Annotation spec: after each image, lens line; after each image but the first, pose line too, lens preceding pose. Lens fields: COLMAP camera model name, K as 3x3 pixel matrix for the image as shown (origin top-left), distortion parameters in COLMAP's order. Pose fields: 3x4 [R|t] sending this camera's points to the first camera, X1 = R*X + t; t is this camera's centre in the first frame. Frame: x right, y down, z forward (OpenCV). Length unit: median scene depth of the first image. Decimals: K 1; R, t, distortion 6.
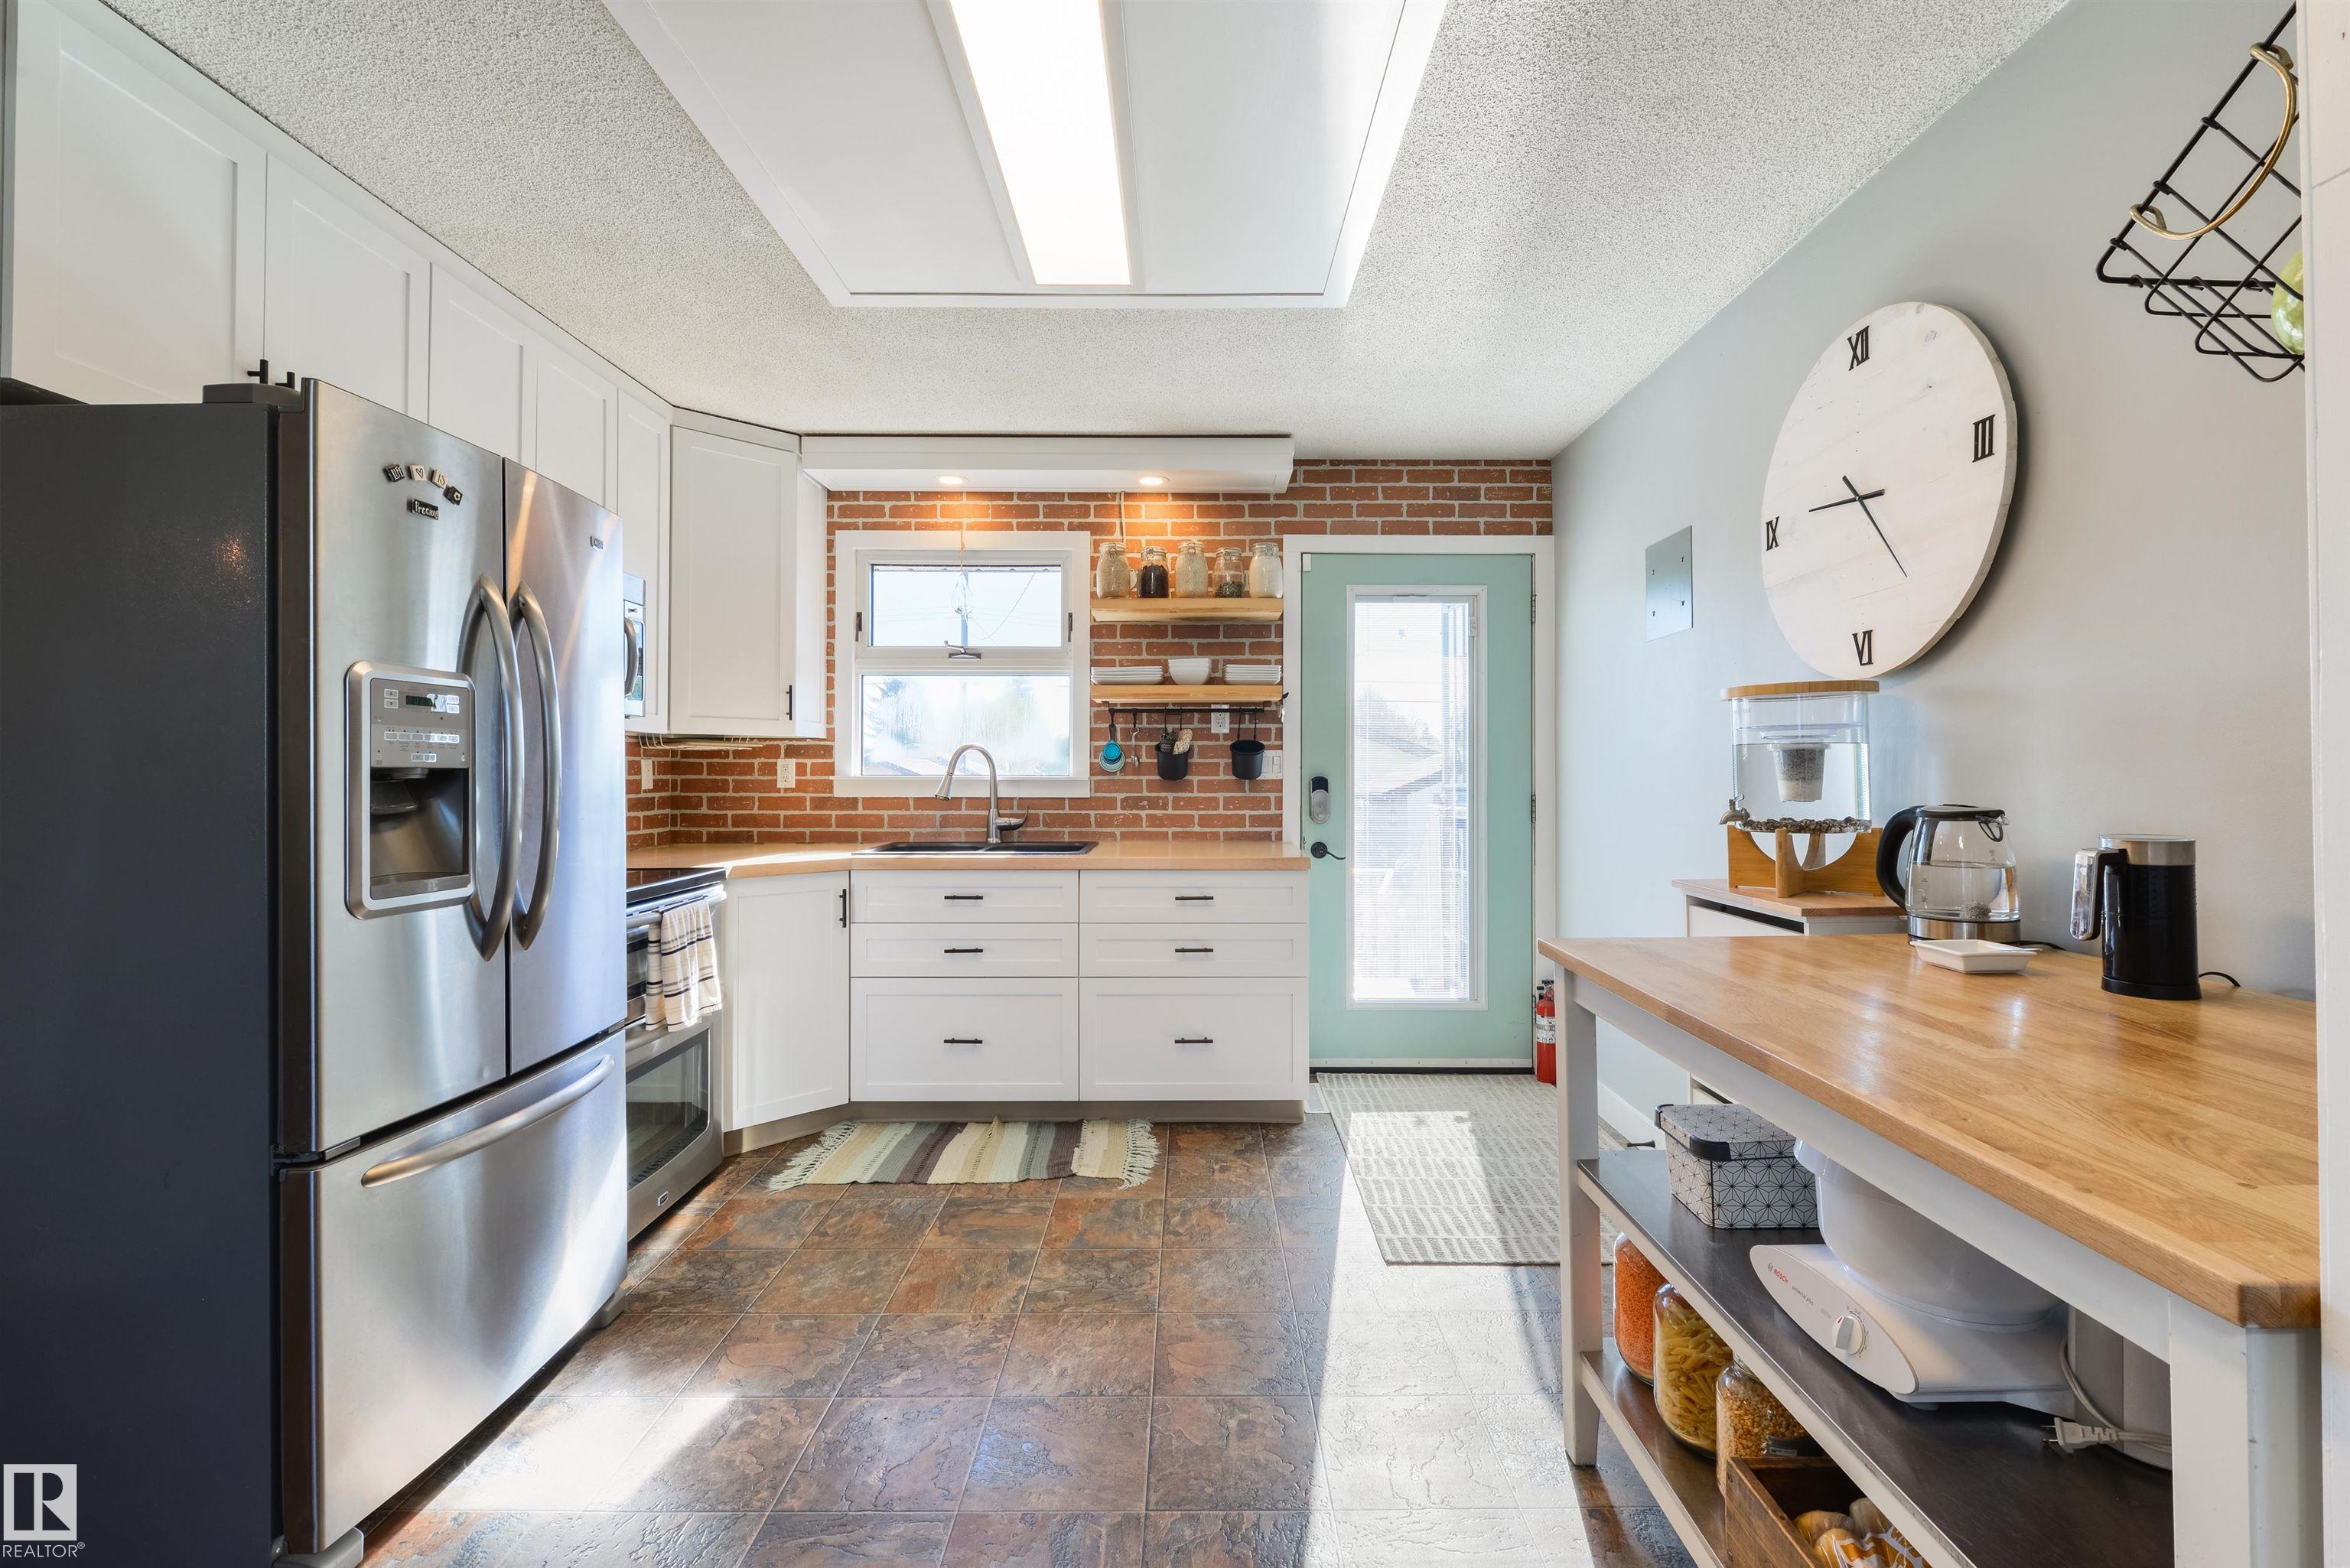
lens RADIAL K [[1036.8, 0, 1187.8], [0, 1036.8, 764.1], [0, 0, 1]] dist [0.002526, -0.001626]
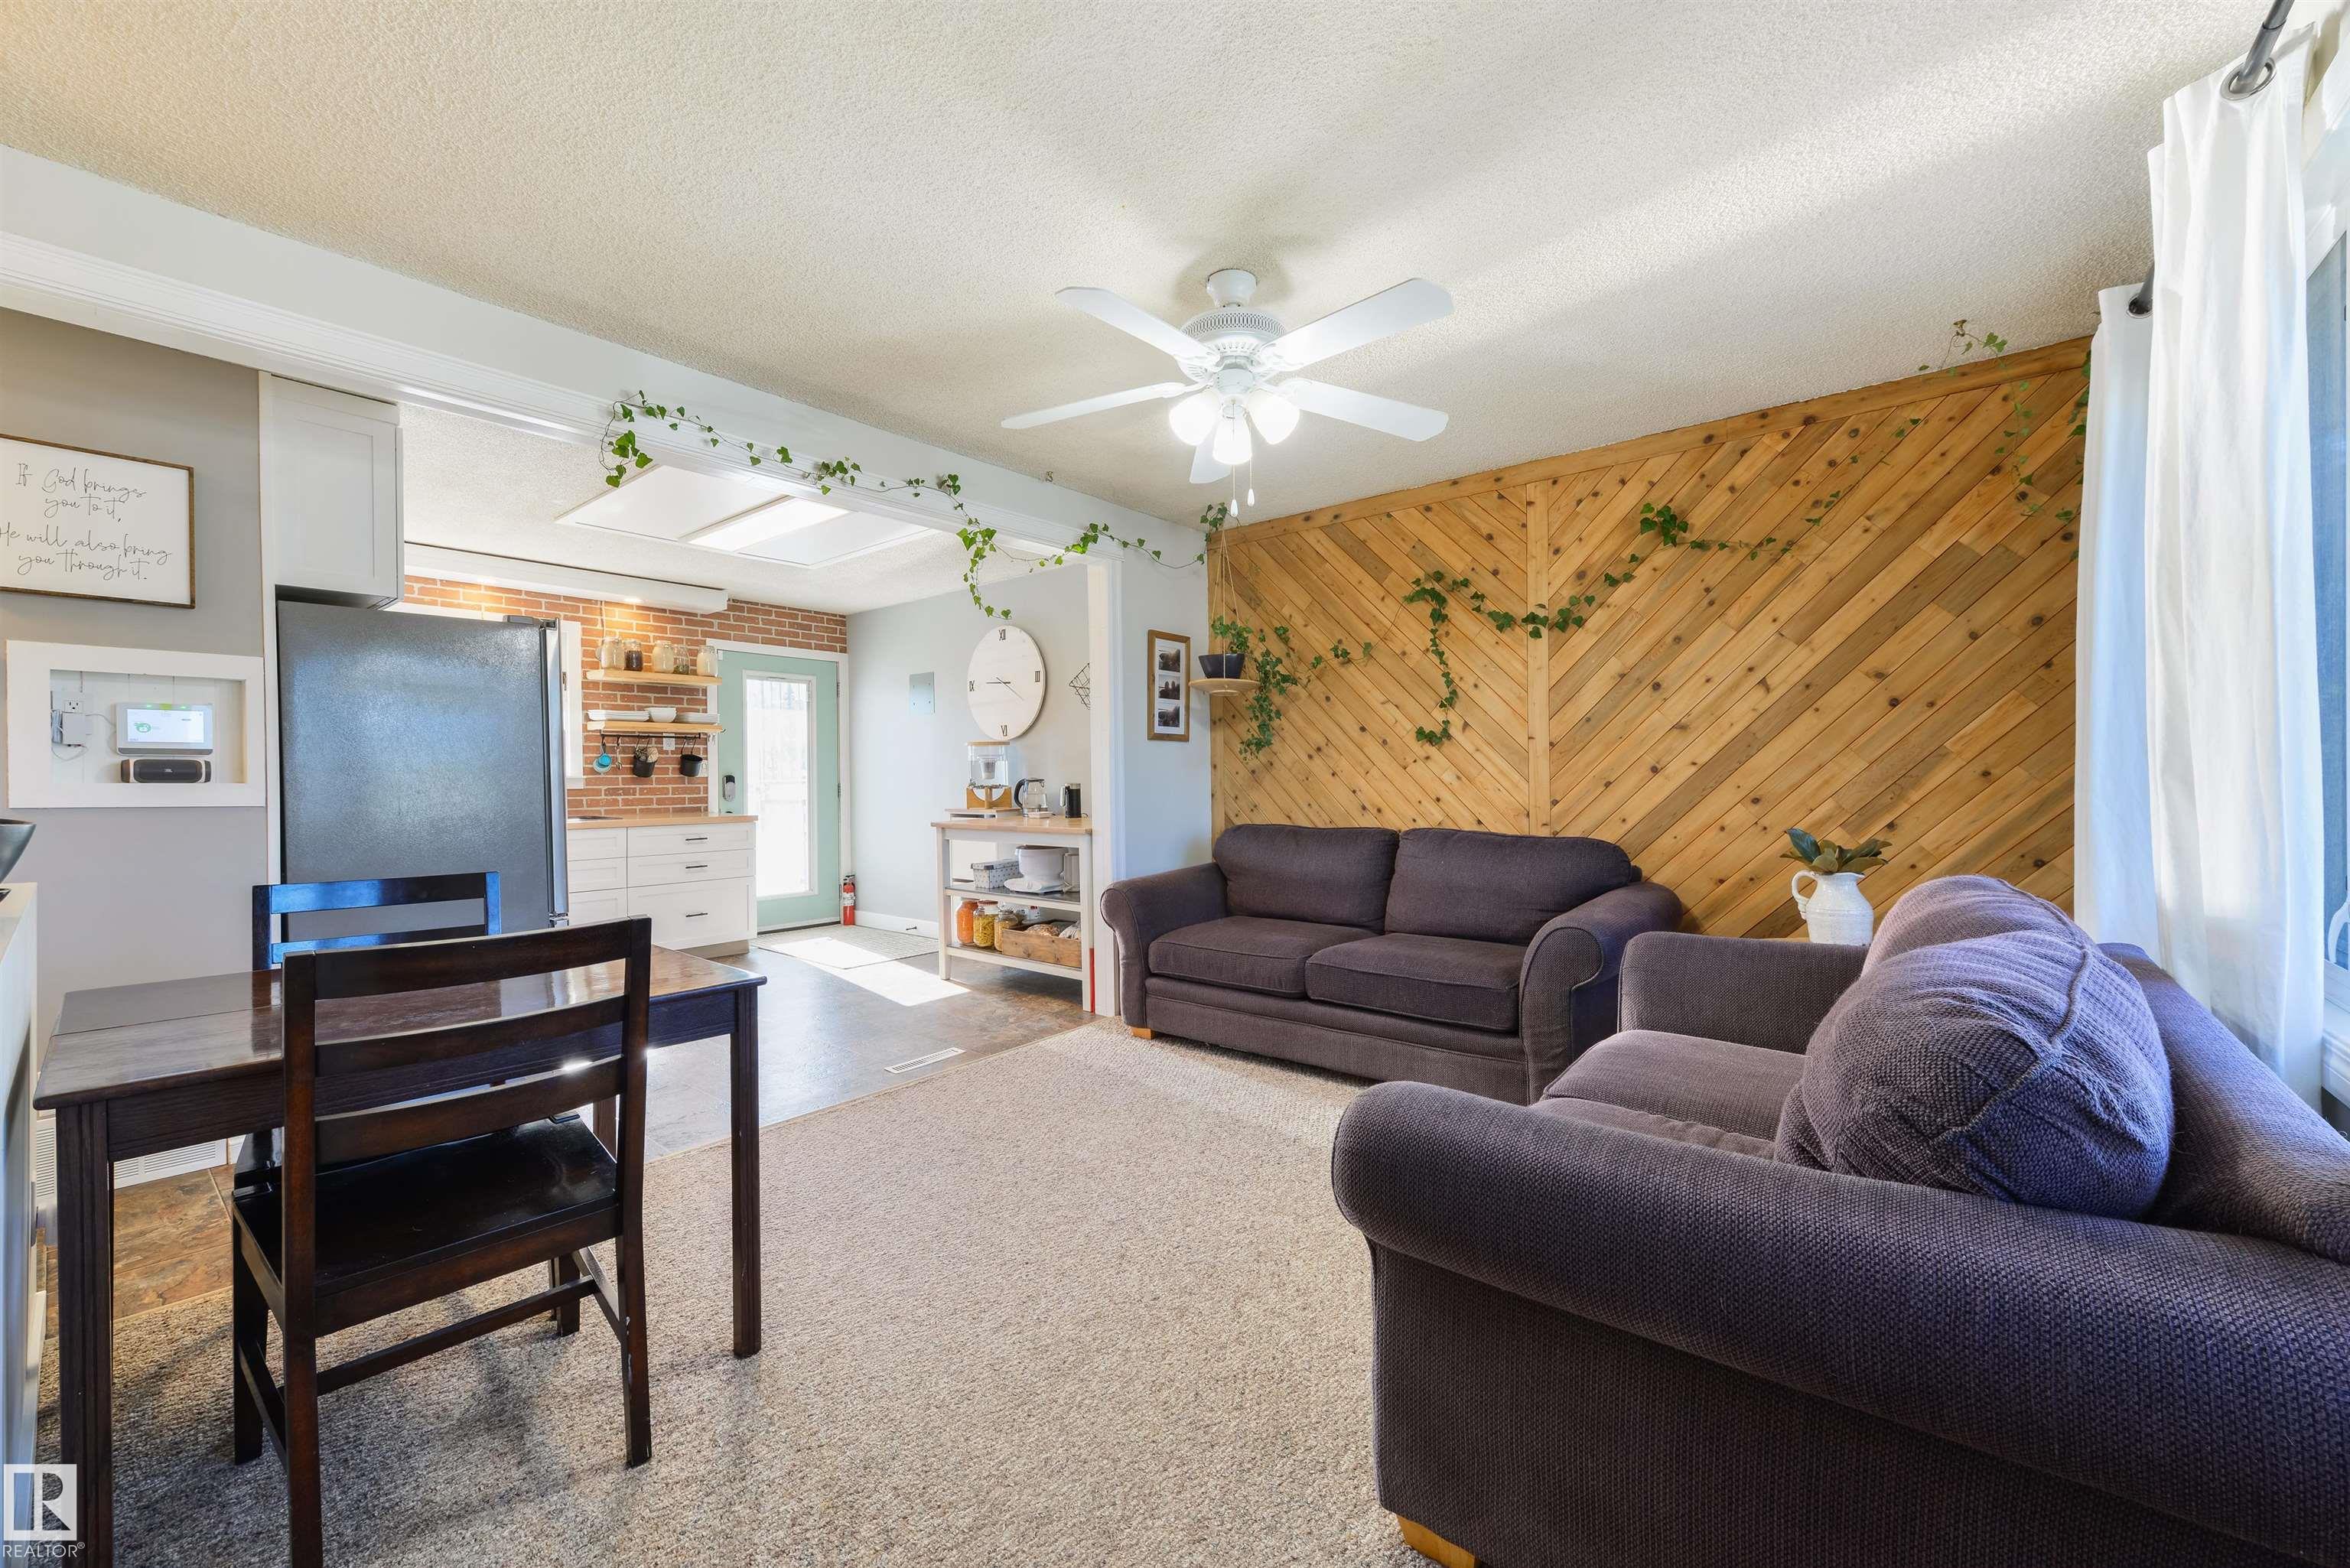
lens RADIAL K [[924.8, 0, 1194.1], [0, 924.8, 780.7], [0, 0, 1]] dist [0.001197, -0.002183]
pose [[0.625711, -0.010714, 0.779981, -0.628329], [0.002094, 0.999925, 0.012055, 0.004110], [-0.780052, -0.005909, 0.625687, -0.643113]]
